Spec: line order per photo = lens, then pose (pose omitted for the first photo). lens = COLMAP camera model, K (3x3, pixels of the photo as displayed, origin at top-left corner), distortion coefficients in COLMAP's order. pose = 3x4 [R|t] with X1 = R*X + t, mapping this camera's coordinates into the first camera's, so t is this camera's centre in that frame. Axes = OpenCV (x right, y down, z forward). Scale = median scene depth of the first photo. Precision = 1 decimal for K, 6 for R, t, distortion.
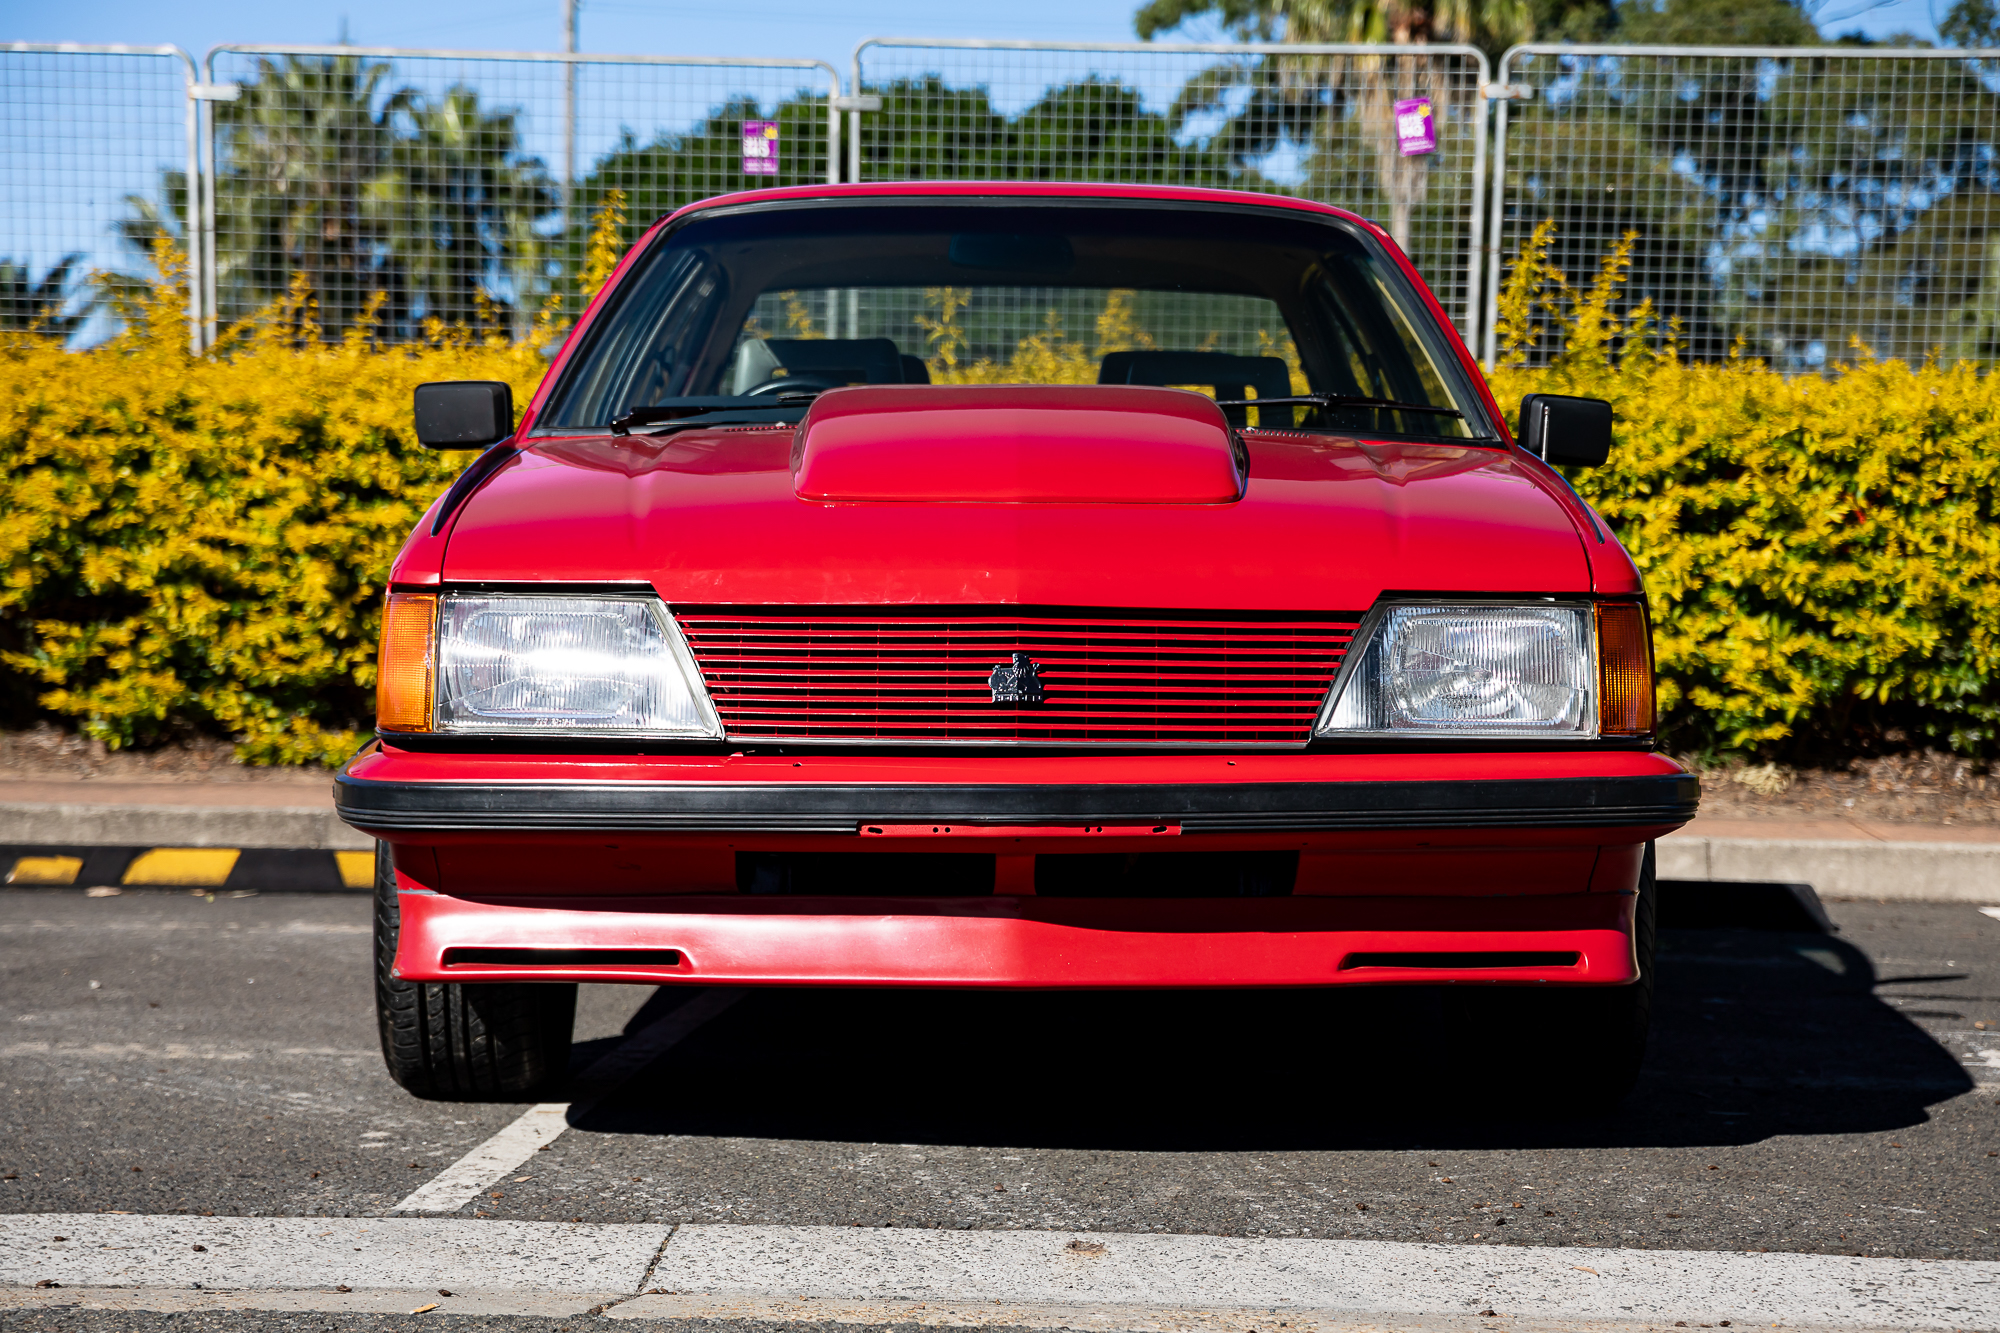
lens RADIAL K [[4040.7, 0, 979.6], [0, 4040.7, 722.7], [0, 0, 1]] dist [0.235970, 0.017958]
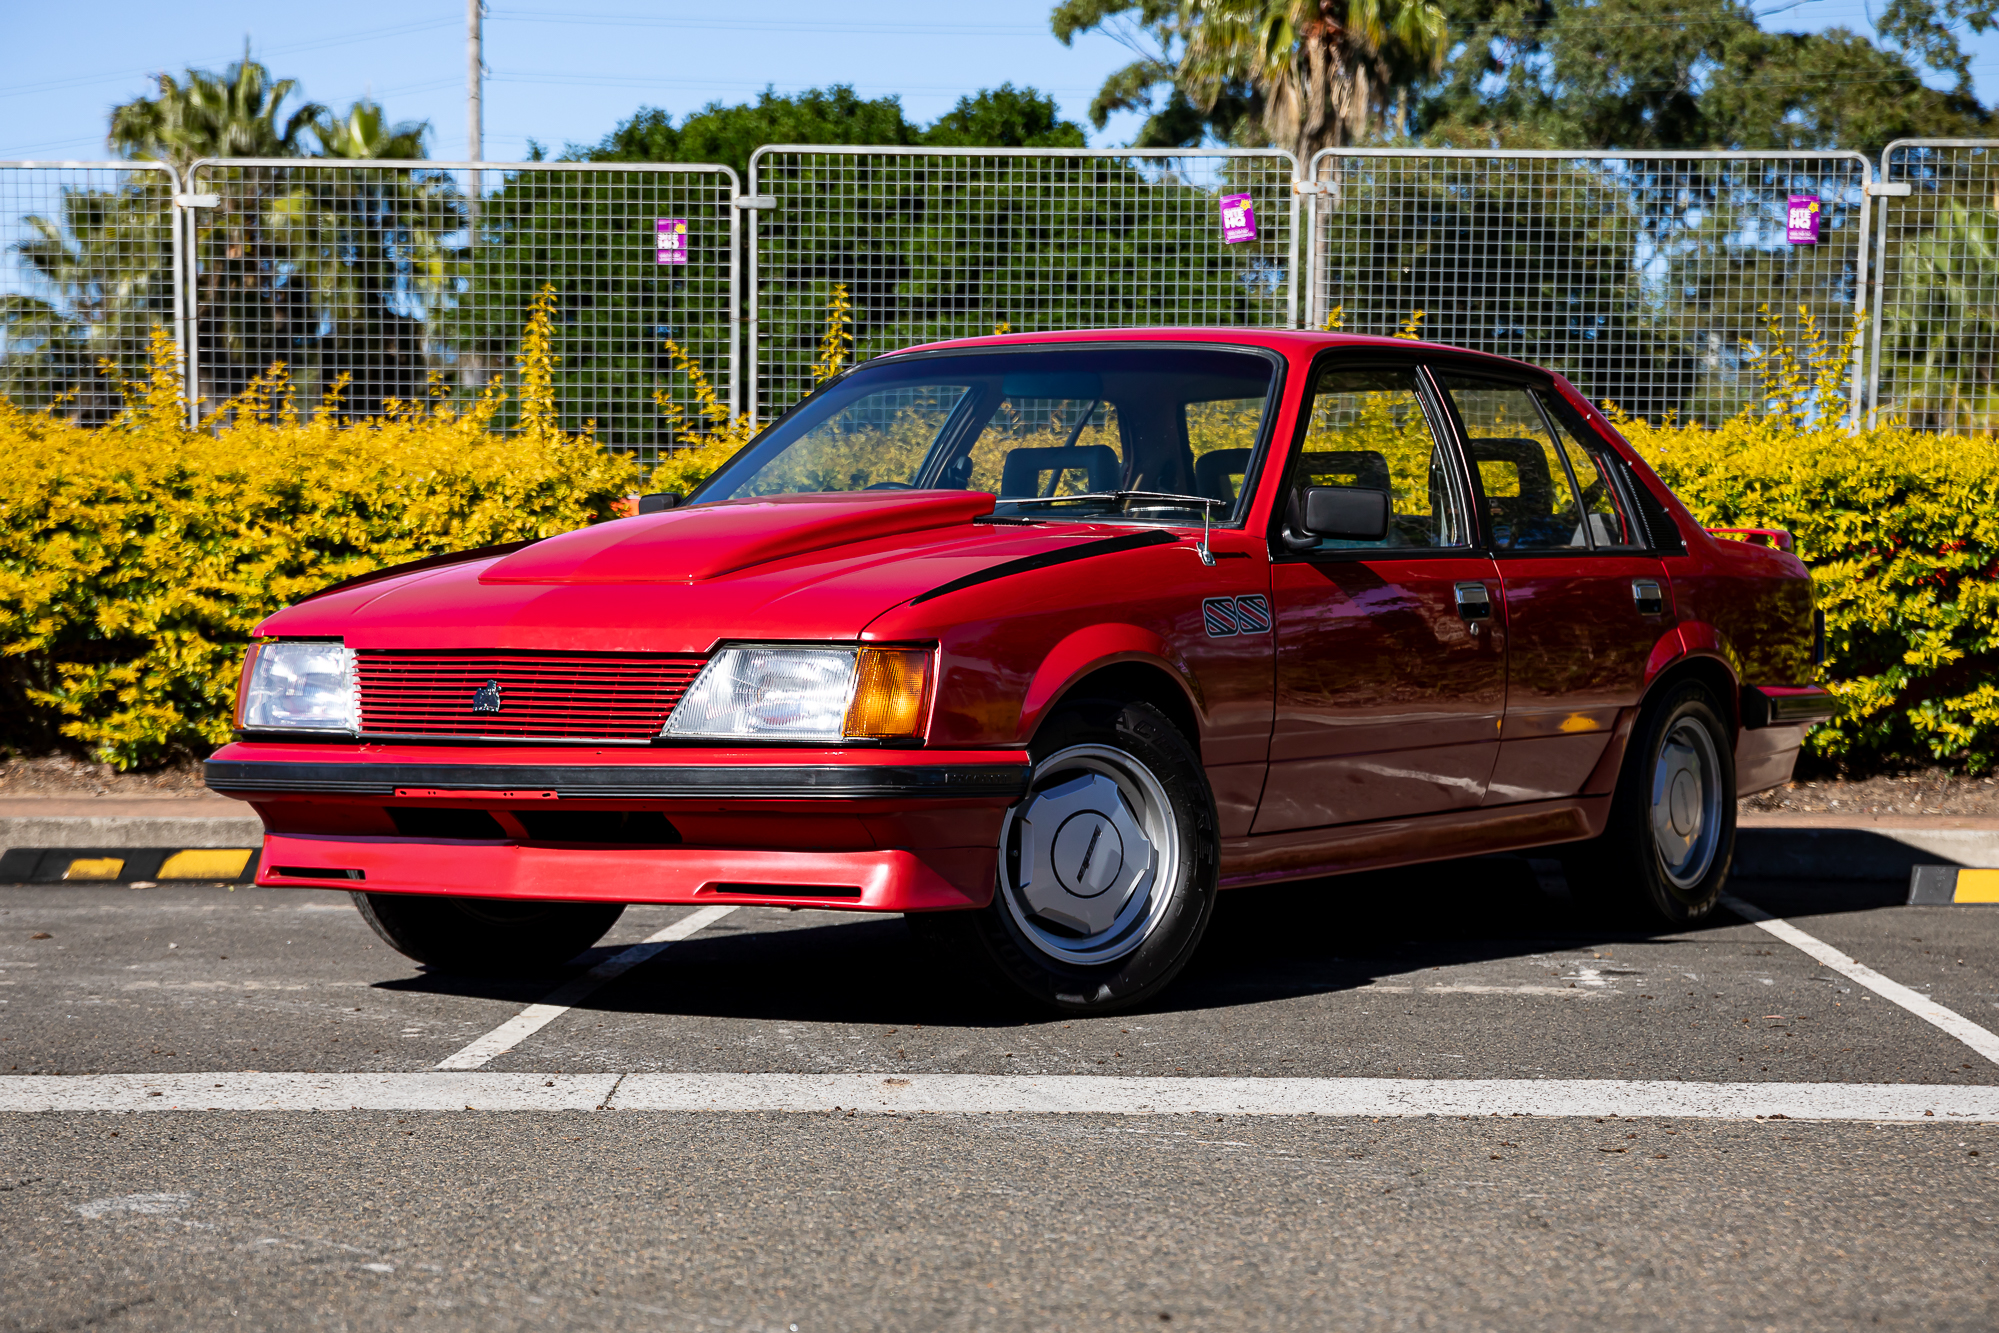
lens RADIAL K [[4184.2, 0, 930.2], [0, 4184.2, 615.1], [0, 0, 1]] dist [0.260404, -0.080613]
pose [[0.999898, -0.012603, 0.006732, 0.011299], [0.012797, 0.999479, -0.029624, 0.000686], [-0.006356, 0.029707, 0.999538, -0.211576]]
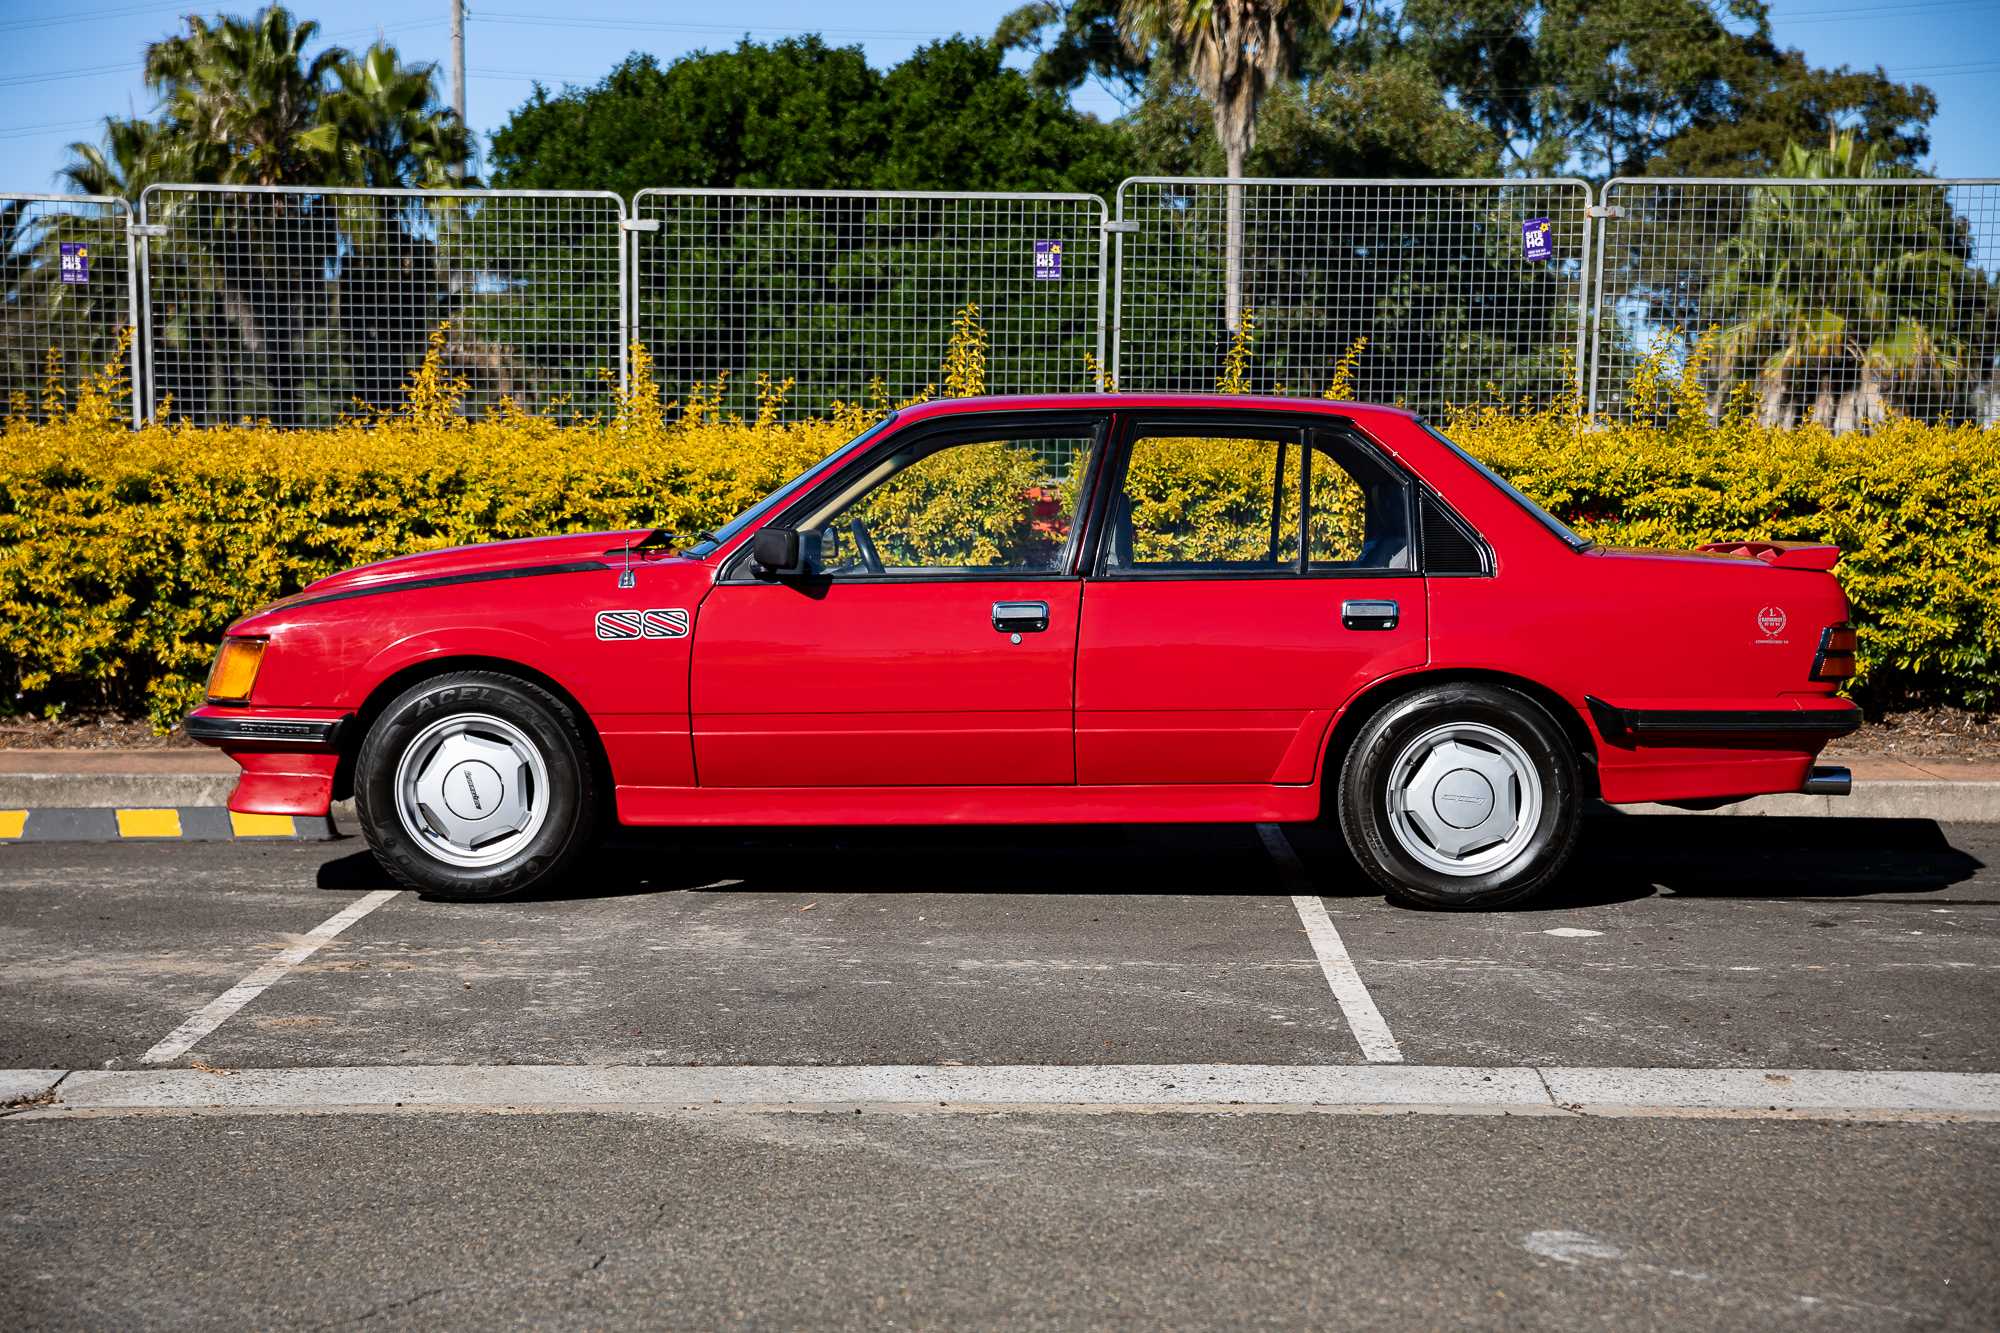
lens RADIAL K [[3654.4, 0, 990.0], [0, 3654.4, 739.4], [0, 0, 1]] dist [0.233370, 0.182081]
pose [[0.998777, -0.015962, 0.046791, -0.148934], [0.014221, 0.999203, 0.037310, -0.033218], [-0.047350, -0.036599, 0.998208, -0.236033]]
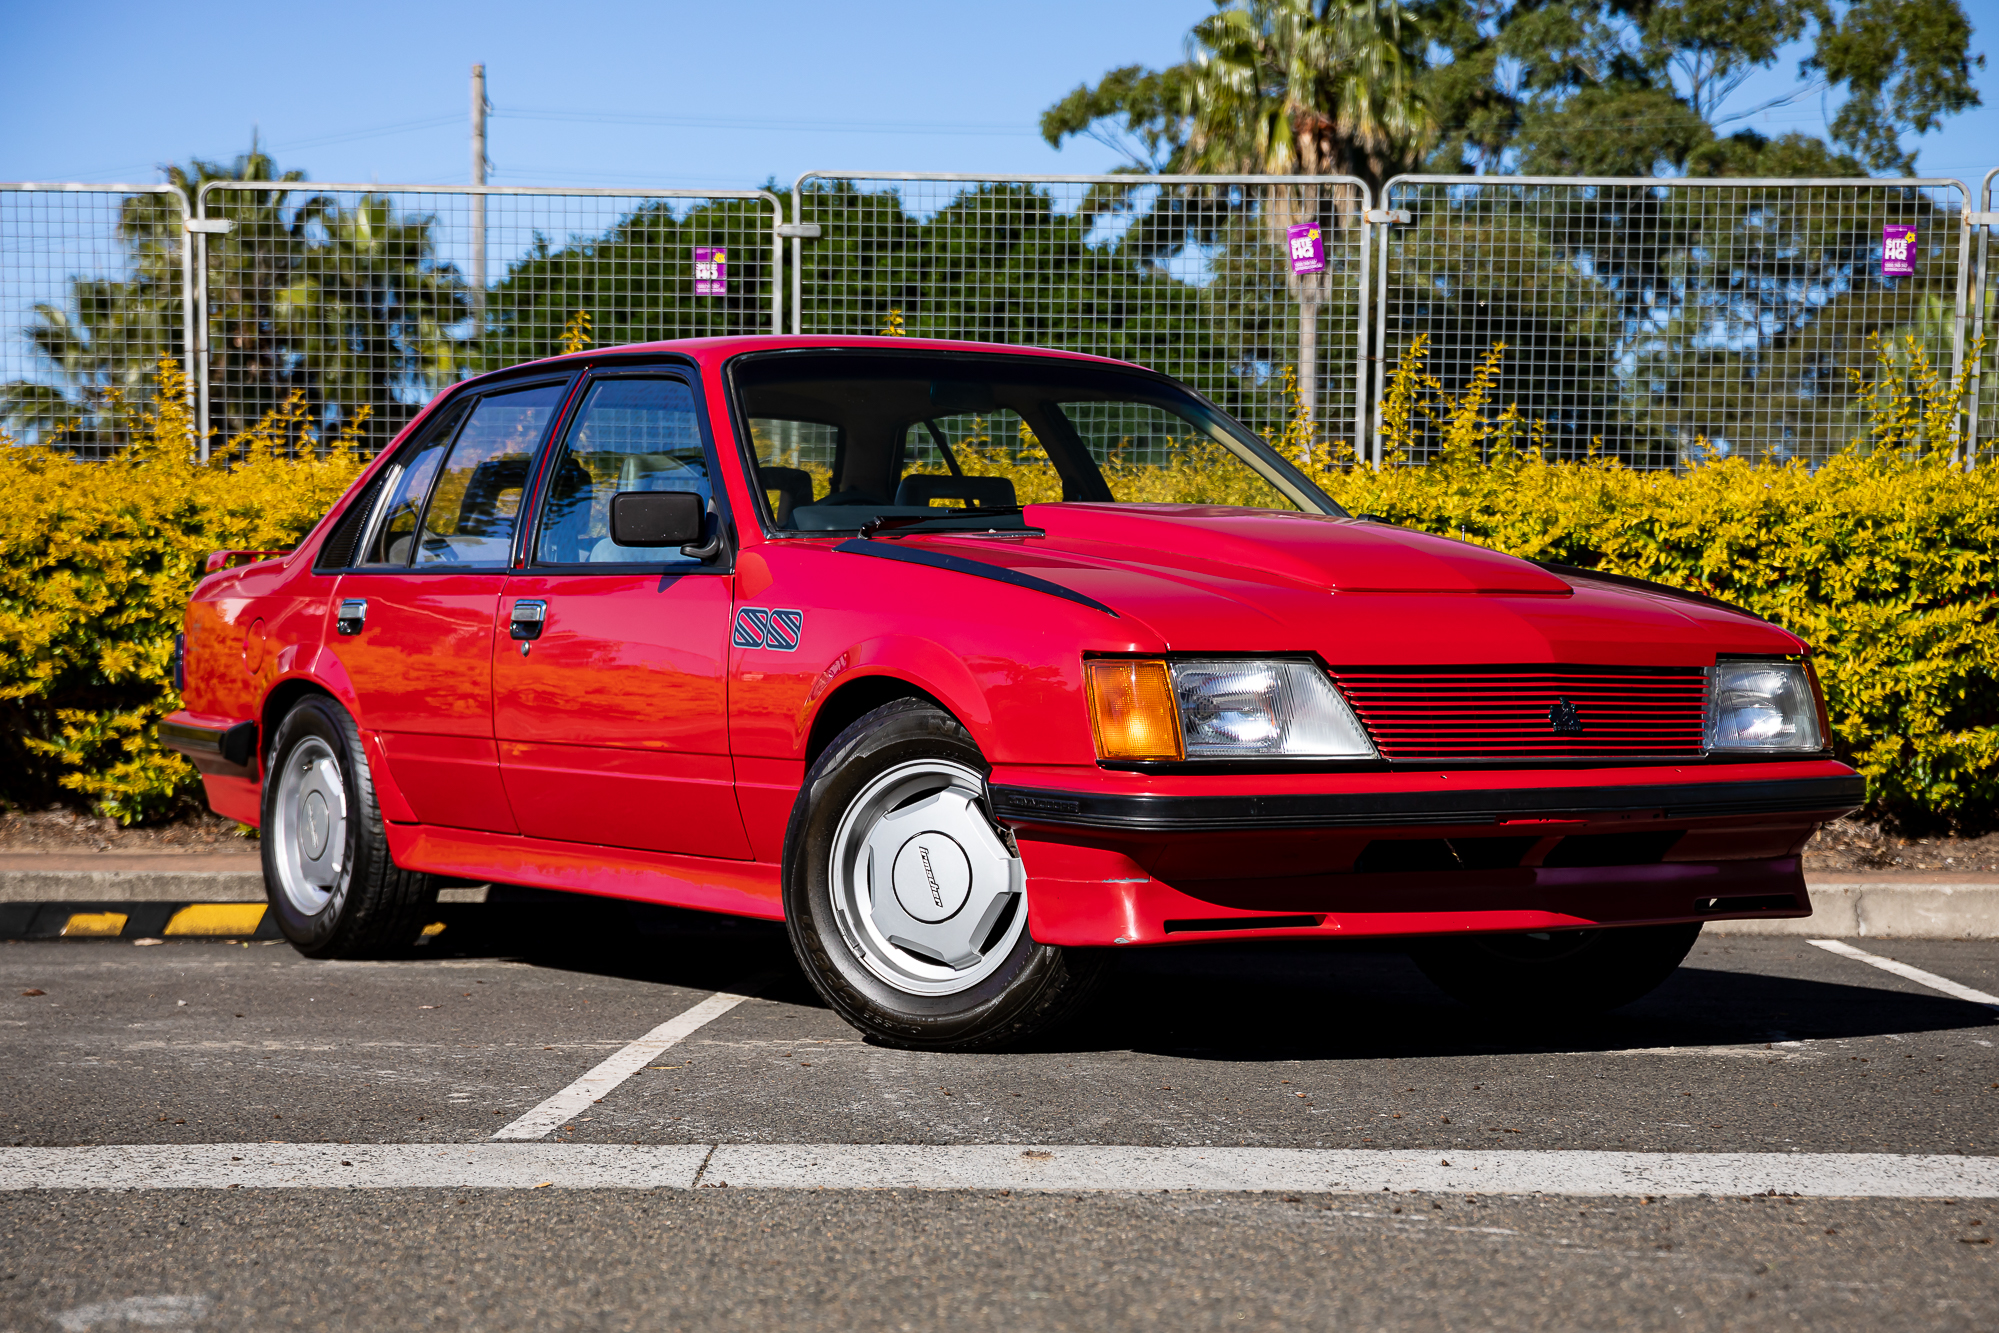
lens RADIAL K [[4072.2, 0, 999.5], [0, 4072.2, 666.5], [0, 0, 1]] dist [0.221724, 0.160320]
pose [[0.999604, -0.010261, 0.026186, -0.006695], [0.011260, 0.999204, -0.038281, 0.008997], [-0.025773, 0.038560, 0.998924, -0.110826]]
